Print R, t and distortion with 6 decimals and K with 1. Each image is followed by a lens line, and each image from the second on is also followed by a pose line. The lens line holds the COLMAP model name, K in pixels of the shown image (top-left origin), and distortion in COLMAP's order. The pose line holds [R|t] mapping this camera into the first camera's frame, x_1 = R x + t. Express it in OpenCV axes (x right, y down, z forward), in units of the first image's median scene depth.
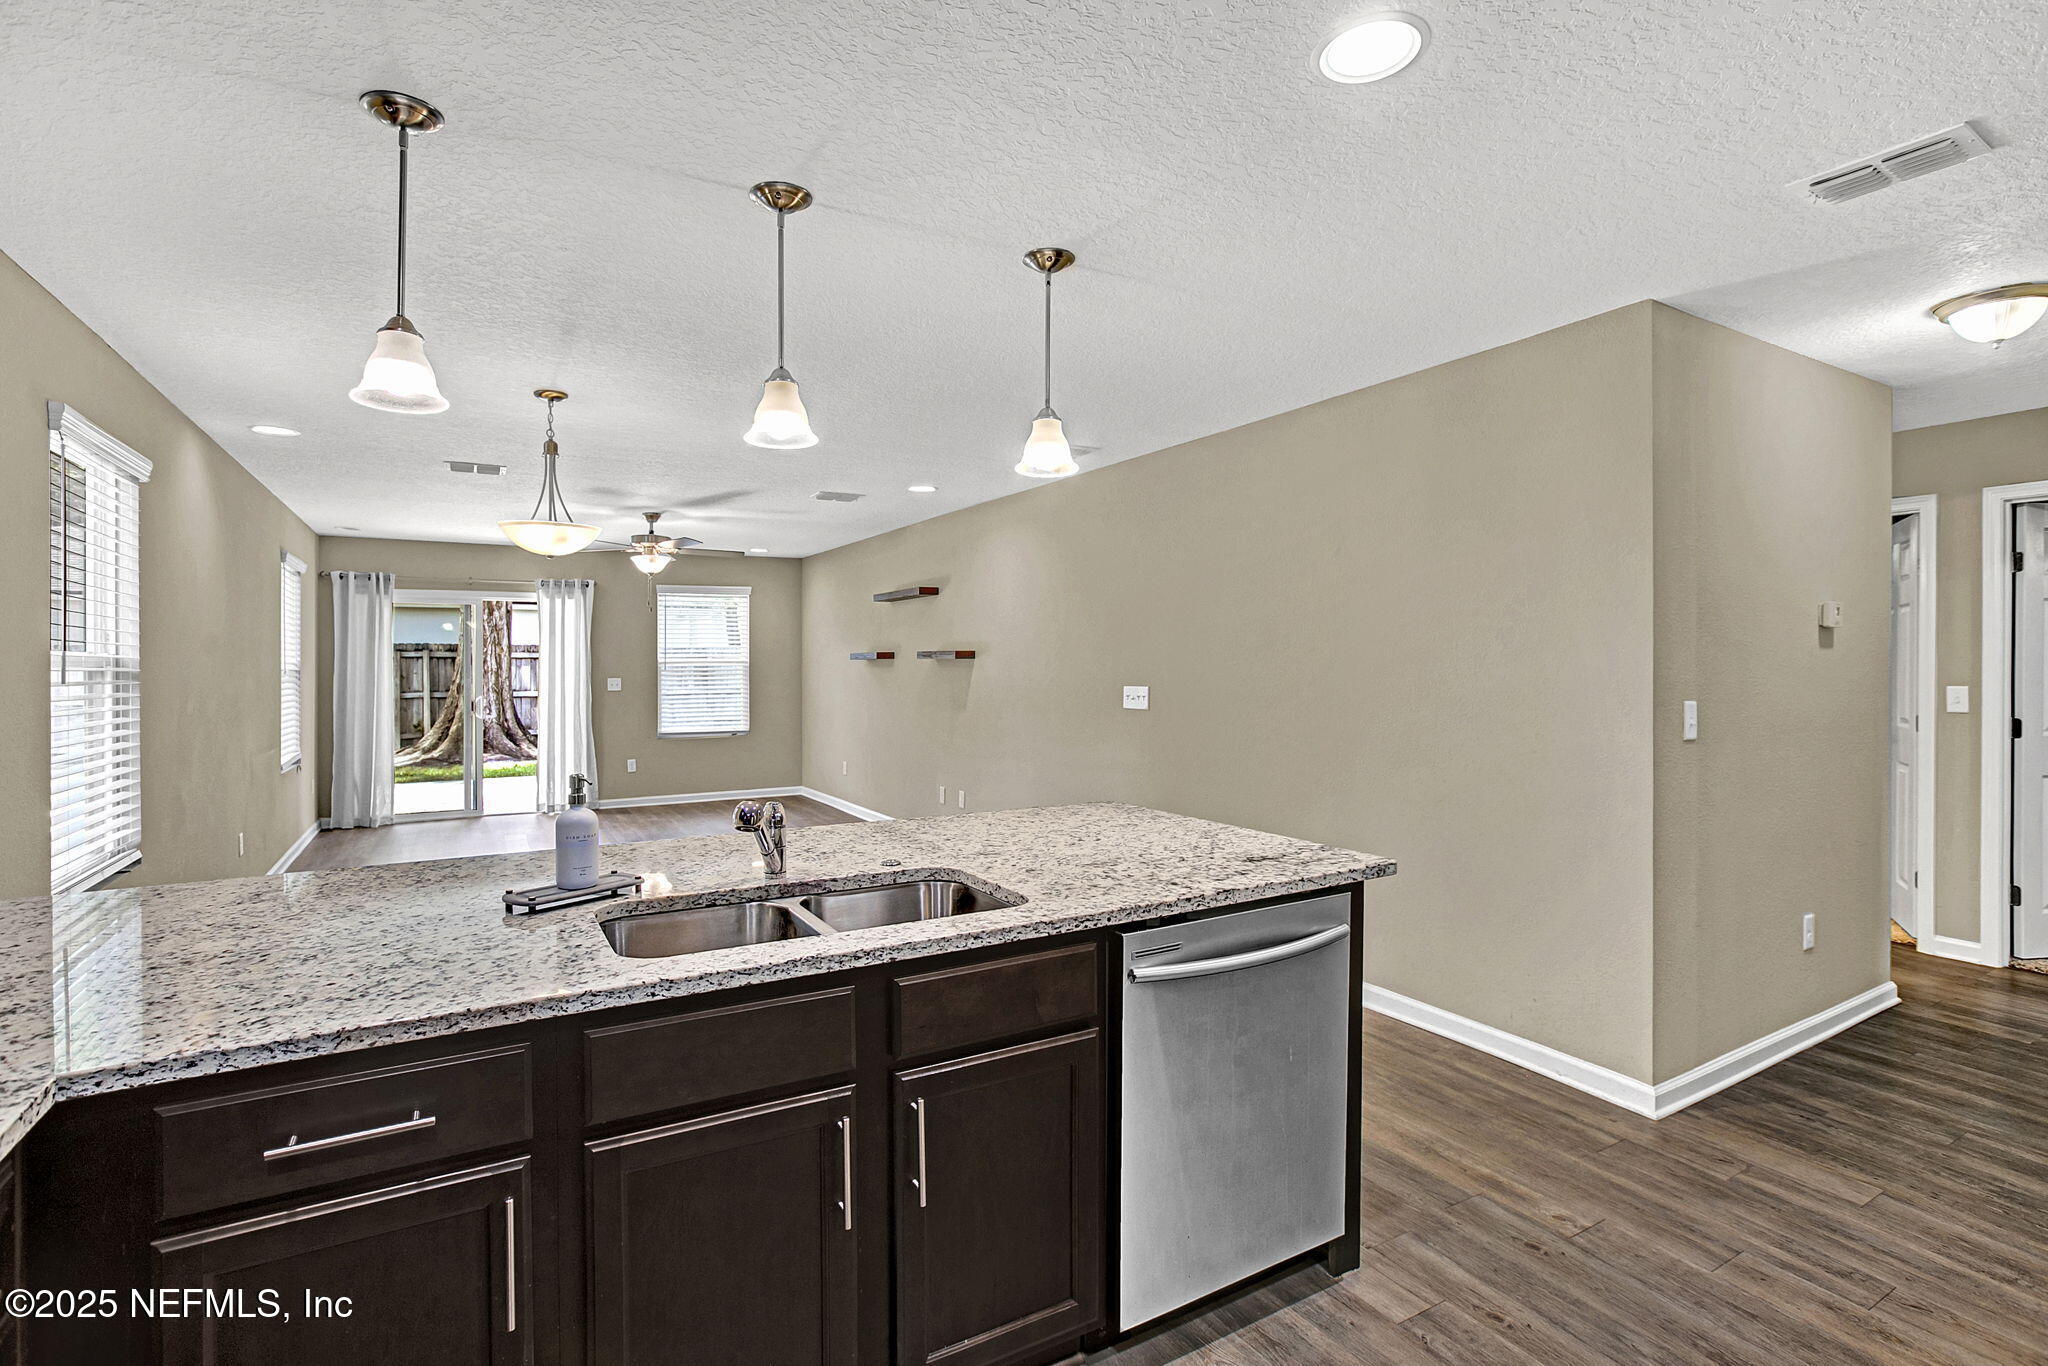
lens RADIAL K [[967.2, 0, 1064.4], [0, 967.2, 656.4], [0, 0, 1]] dist [-0.011127, 0.007107]
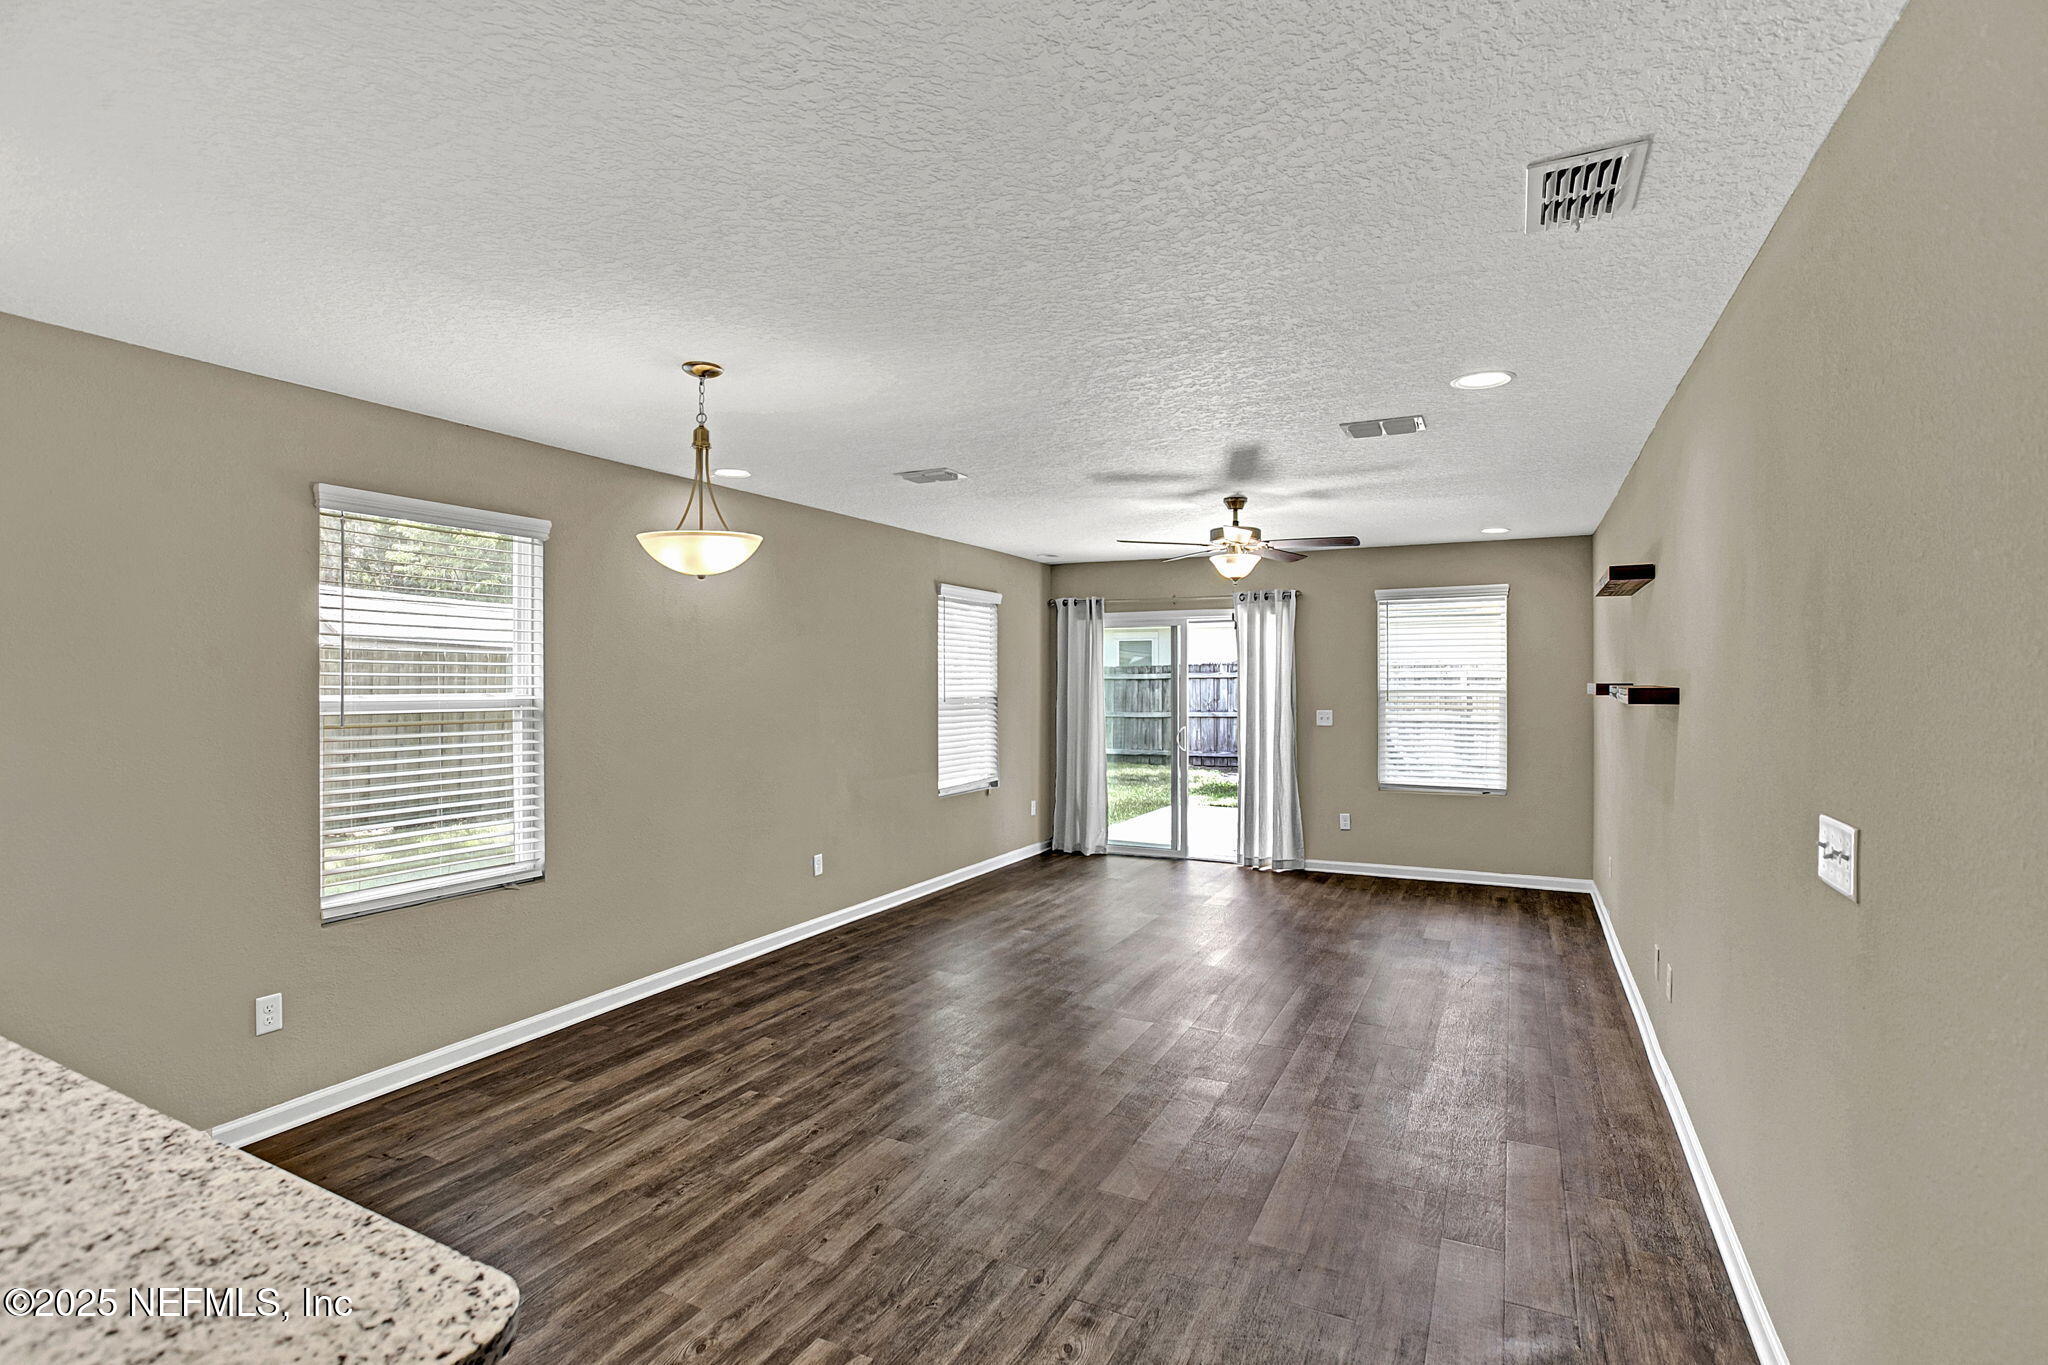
lens RADIAL K [[1053.6, 0, 1032.1], [0, 1053.6, 677.1], [0, 0, 1]] dist [-0.006982, -0.000217]
pose [[0.532895, 0.004175, -0.846171, 0.146932], [0.003366, 0.999969, 0.007054, -0.012052], [0.846175, -0.006607, 0.532865, 0.340037]]
